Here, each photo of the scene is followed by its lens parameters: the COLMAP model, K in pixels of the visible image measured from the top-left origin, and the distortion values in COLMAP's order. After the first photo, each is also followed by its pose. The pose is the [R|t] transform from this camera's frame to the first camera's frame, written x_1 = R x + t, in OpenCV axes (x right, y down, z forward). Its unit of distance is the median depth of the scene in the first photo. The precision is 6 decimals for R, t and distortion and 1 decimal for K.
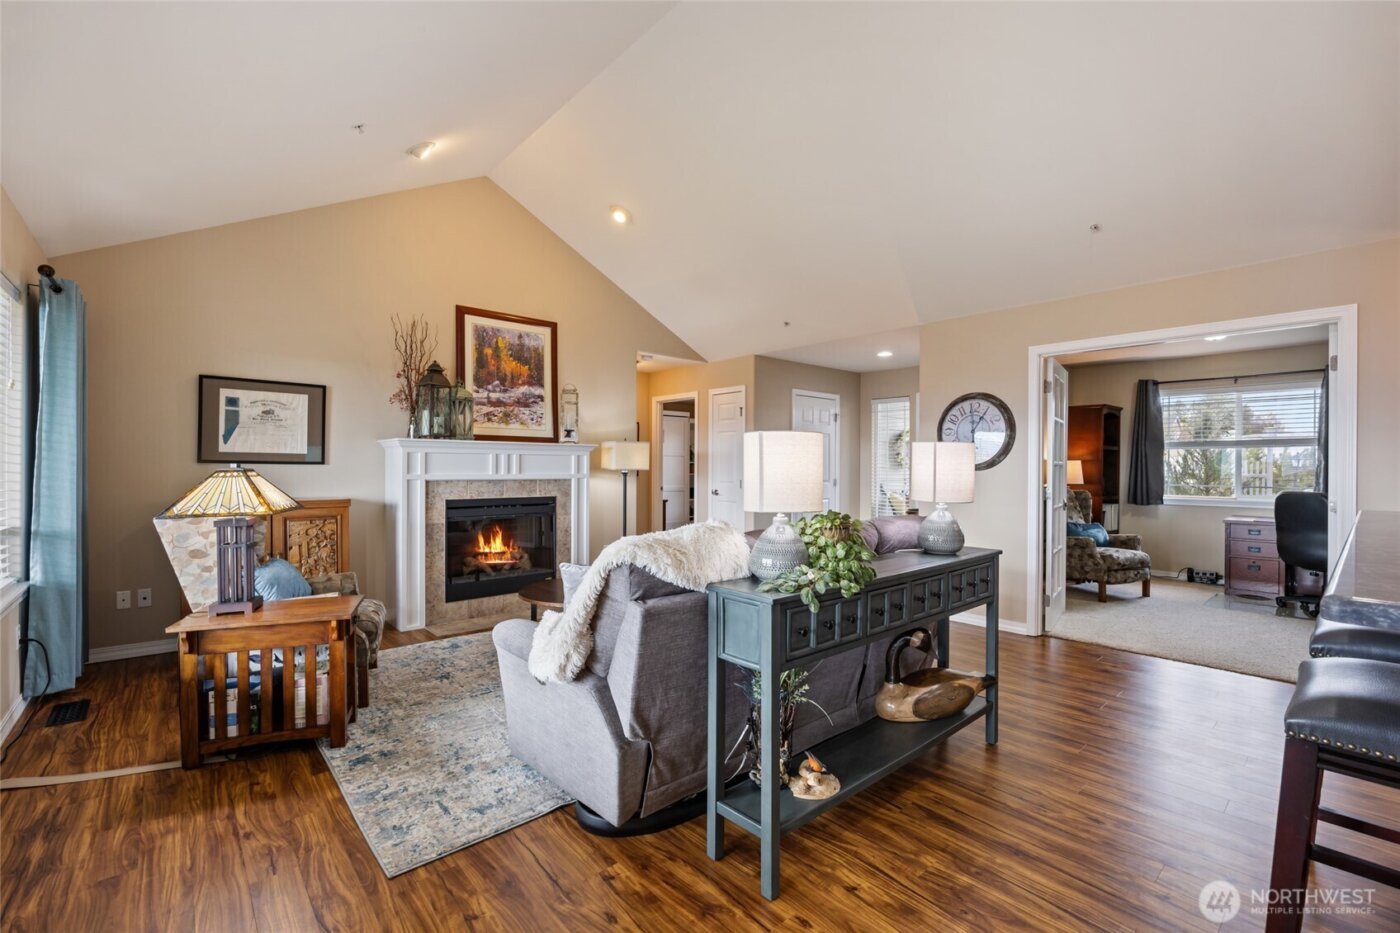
lens RADIAL K [[605.2, 0, 699.2], [0, 605.2, 468.6], [0, 0, 1]] dist [-0.018870, 0.001278]
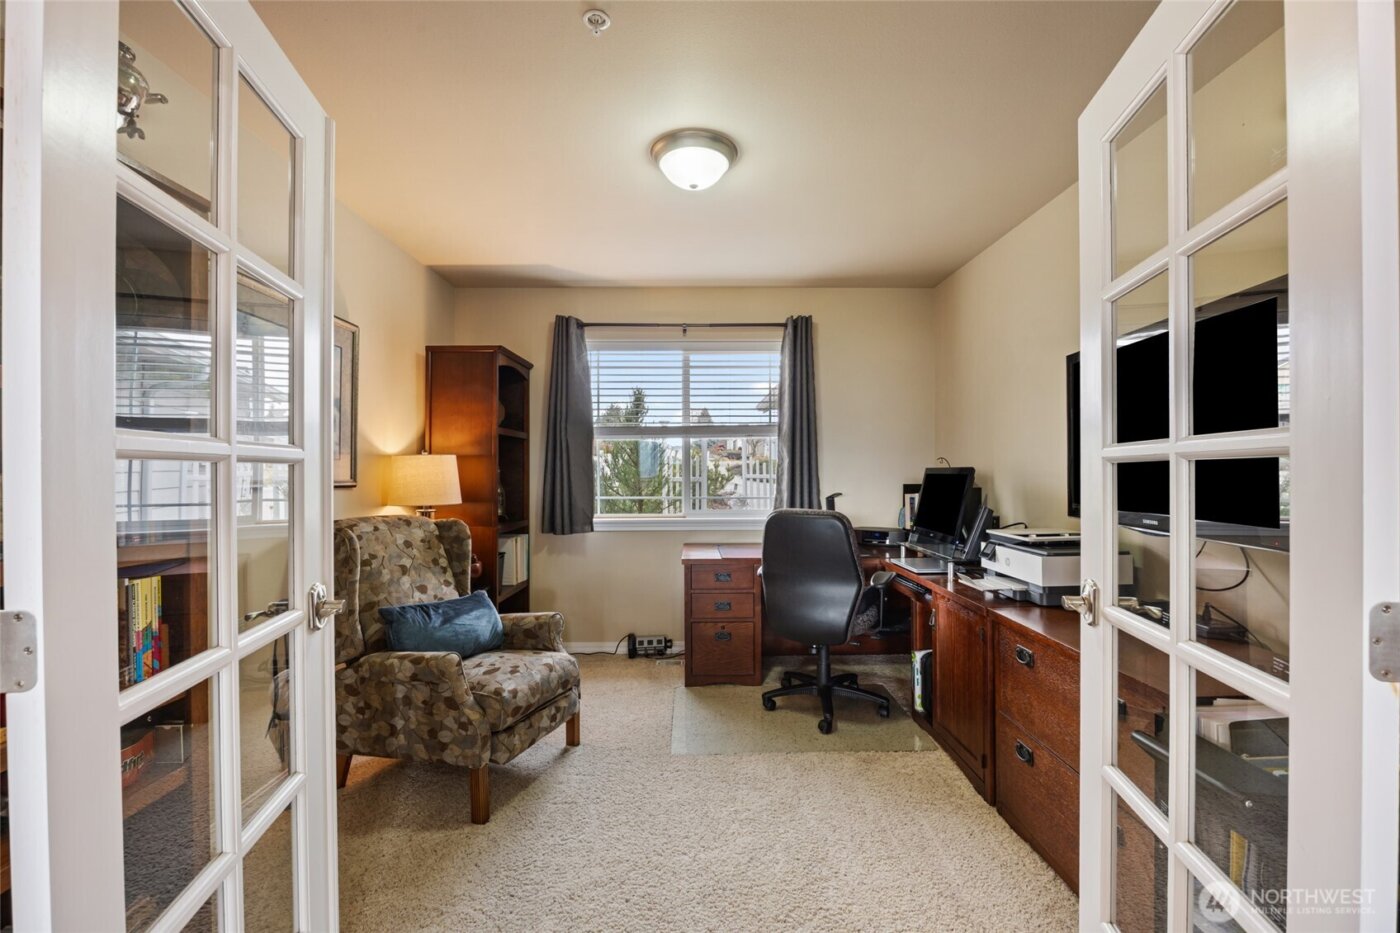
lens RADIAL K [[605.2, 0, 703.8], [0, 605.2, 470.7], [0, 0, 1]] dist [-0.018870, 0.001278]
pose [[0.648509, -0.008665, 0.761158, 0.479511], [0.010752, 0.999940, 0.002223, -0.000179], [-0.761131, 0.006742, 0.648563, 0.646873]]
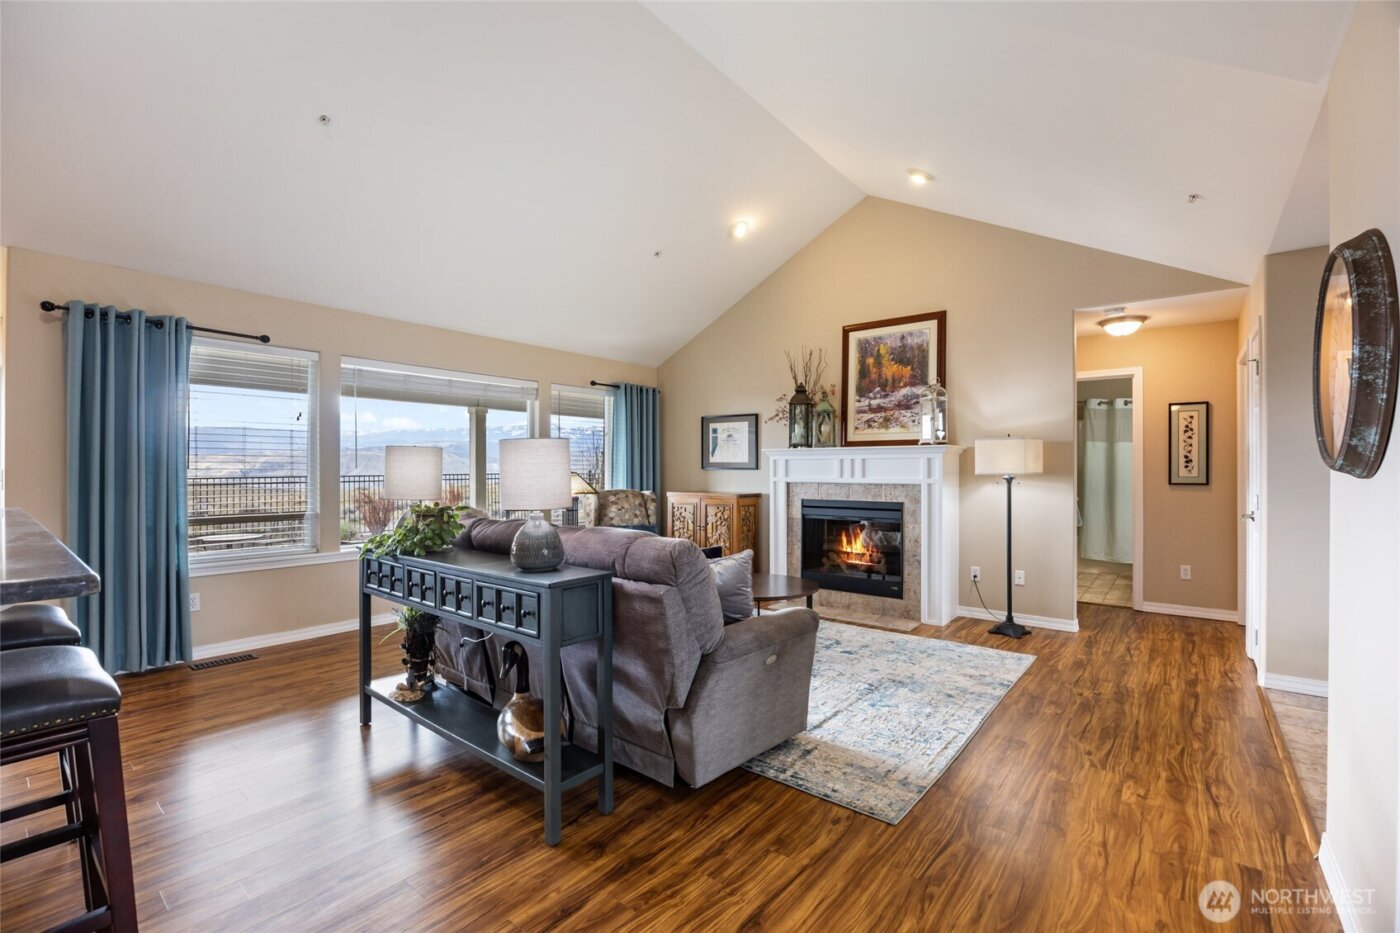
lens RADIAL K [[605.2, 0, 701.0], [0, 605.2, 469.5], [0, 0, 1]] dist [-0.018870, 0.001278]
pose [[0.167161, -0.005899, -0.985912, 0.623760], [-0.002556, 0.999976, -0.006417, 0.001487], [0.985926, 0.003593, 0.167142, 0.527529]]
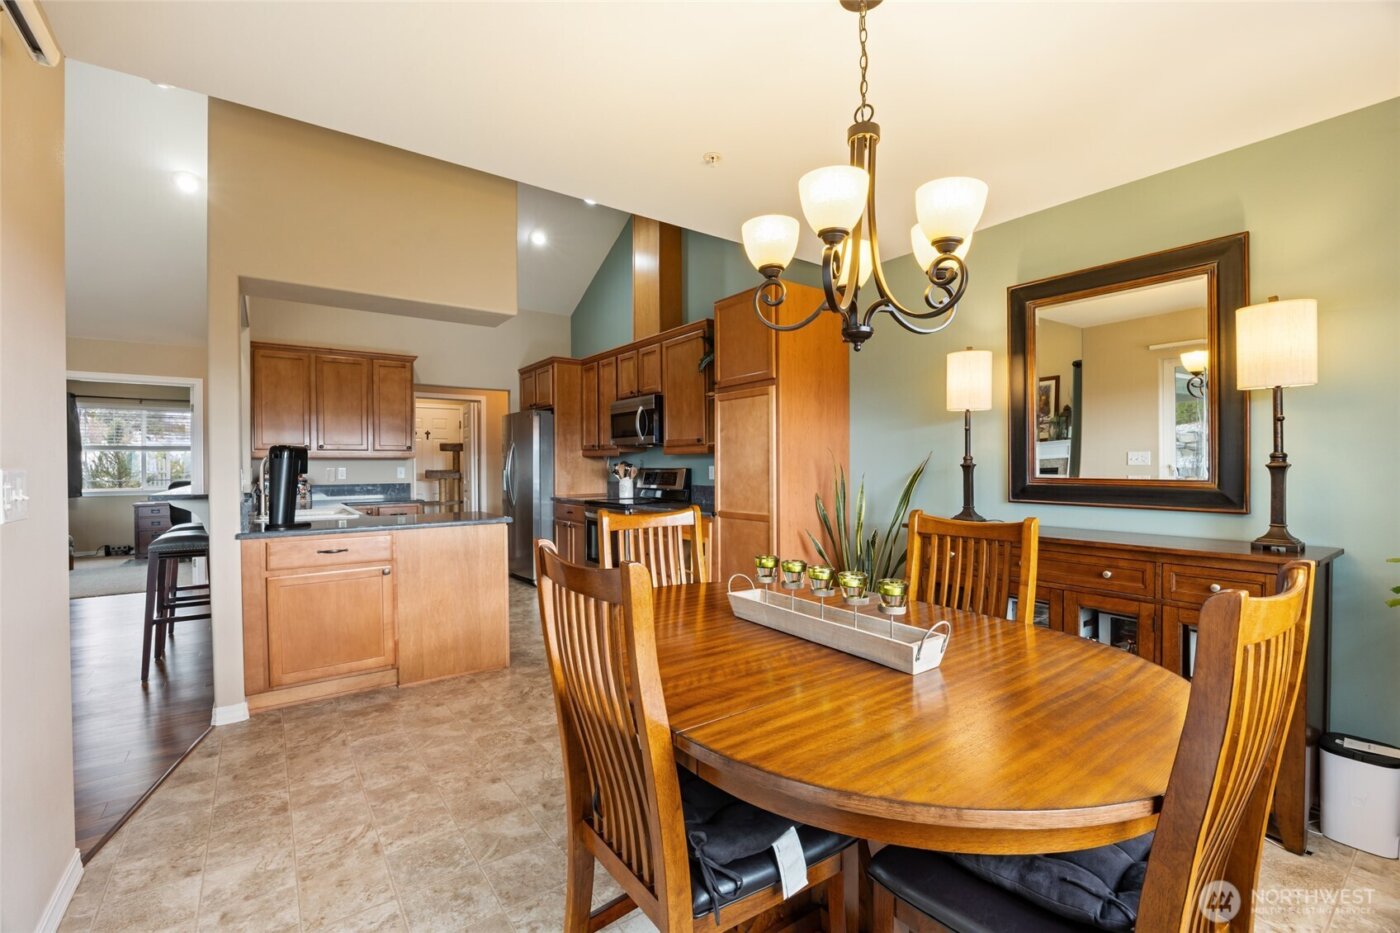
lens RADIAL K [[605.2, 0, 699.4], [0, 605.2, 464.5], [0, 0, 1]] dist [-0.018870, 0.001278]
pose [[0.092993, -0.007048, 0.995642, -0.378672], [0.010483, 0.999926, 0.006100, -0.000204], [-0.995612, 0.009870, 0.093060, -0.443980]]
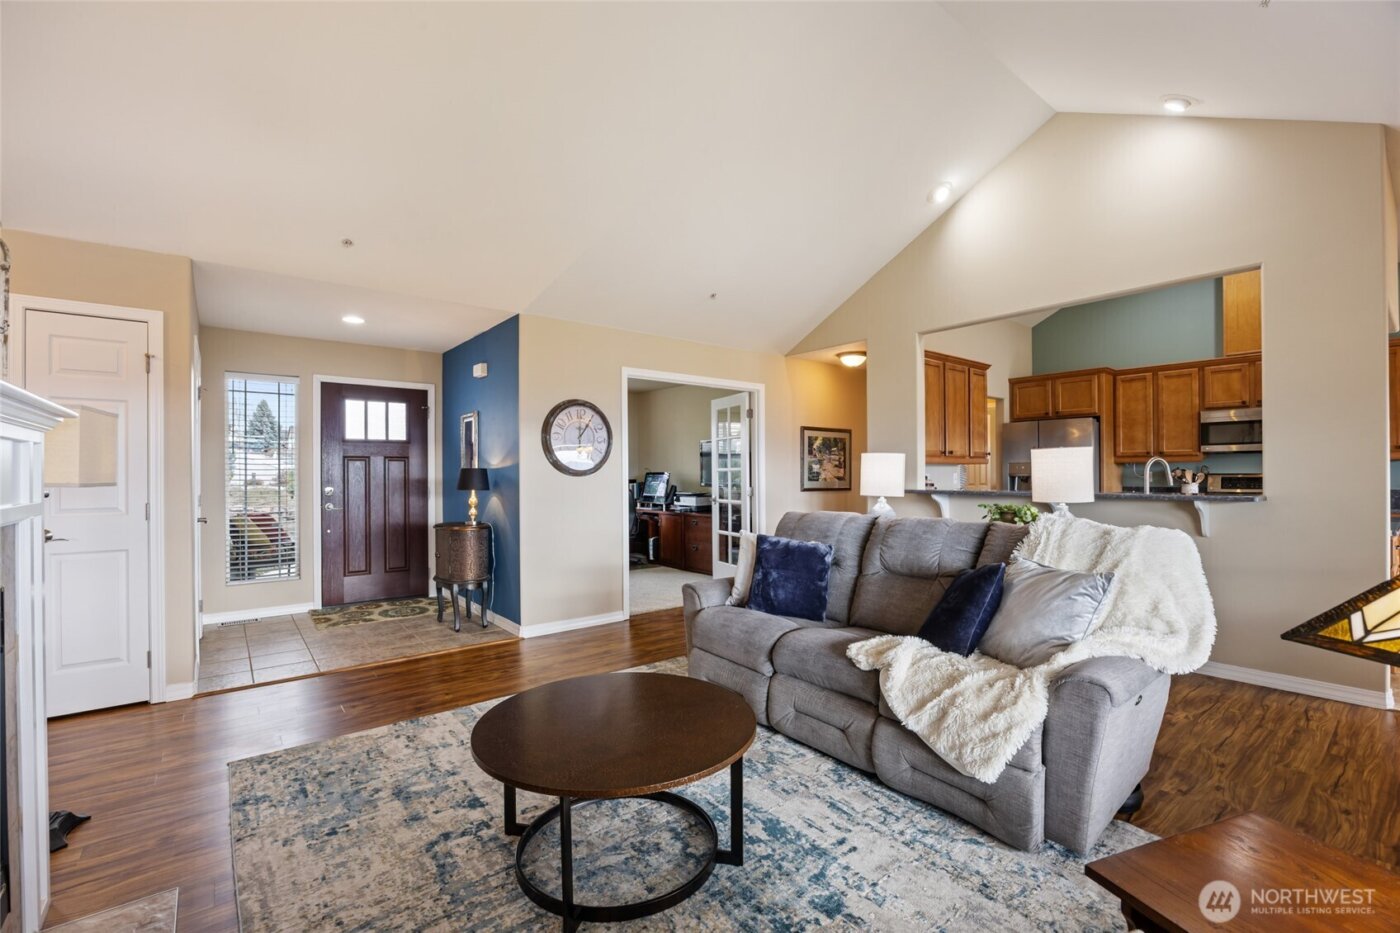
lens RADIAL K [[605.2, 0, 700.5], [0, 605.2, 475.1], [0, 0, 1]] dist [-0.018870, 0.001278]
pose [[0.045957, -0.008107, 0.998911, -0.485535], [0.009932, 0.999921, 0.007658, -0.003711], [-0.998894, 0.009569, 0.046034, 0.657144]]
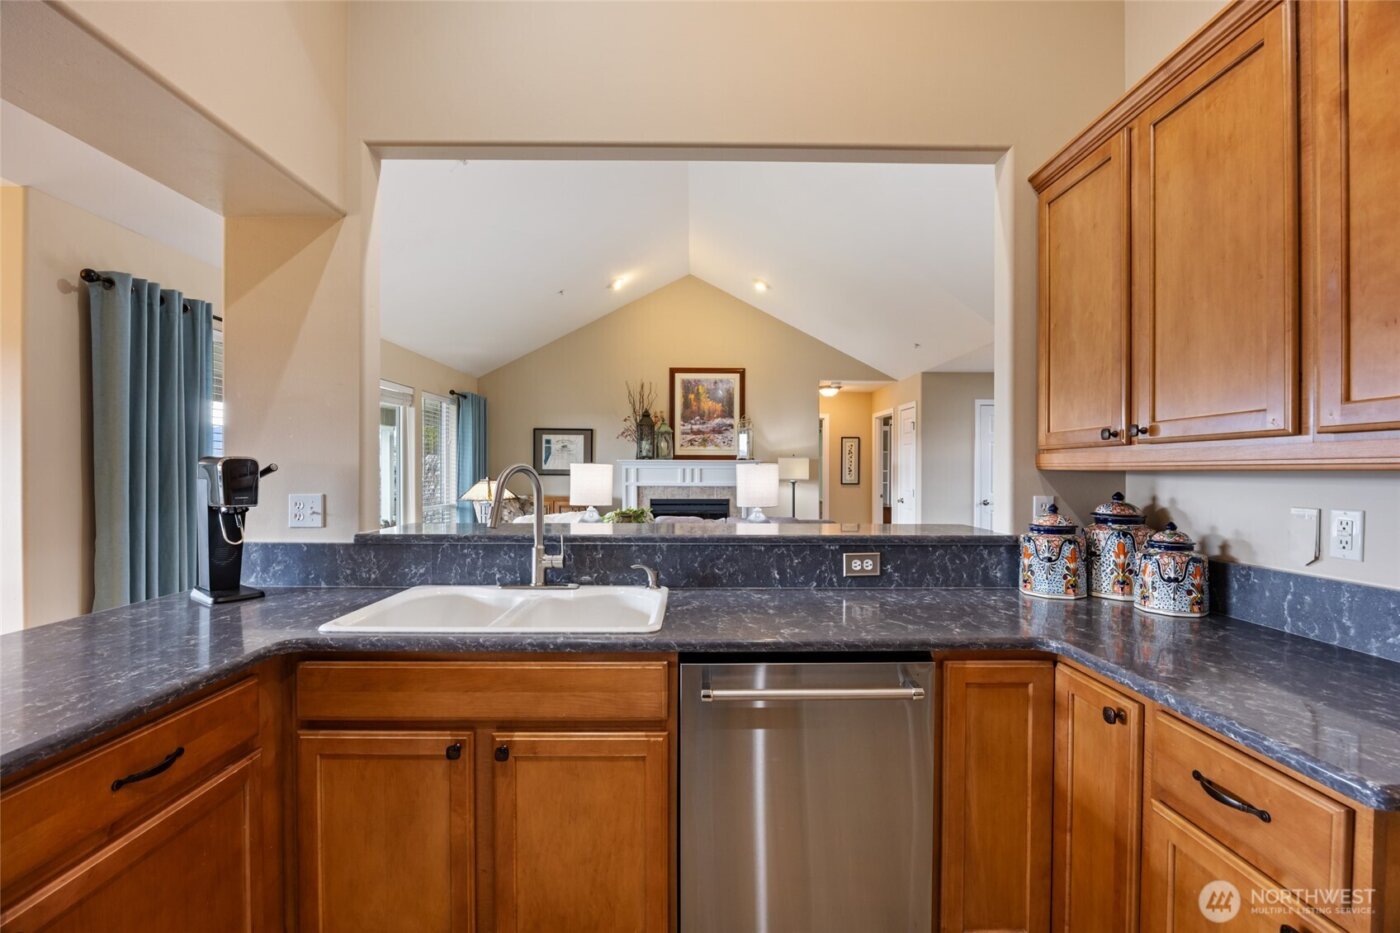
lens RADIAL K [[605.2, 0, 696.9], [0, 605.2, 474.9], [0, 0, 1]] dist [-0.018870, 0.001278]
pose [[0.753438, 0.000981, -0.657518, 0.594376], [-0.000728, 1.000000, 0.000657, -0.009103], [0.657518, -0.000016, 0.753438, -0.072133]]
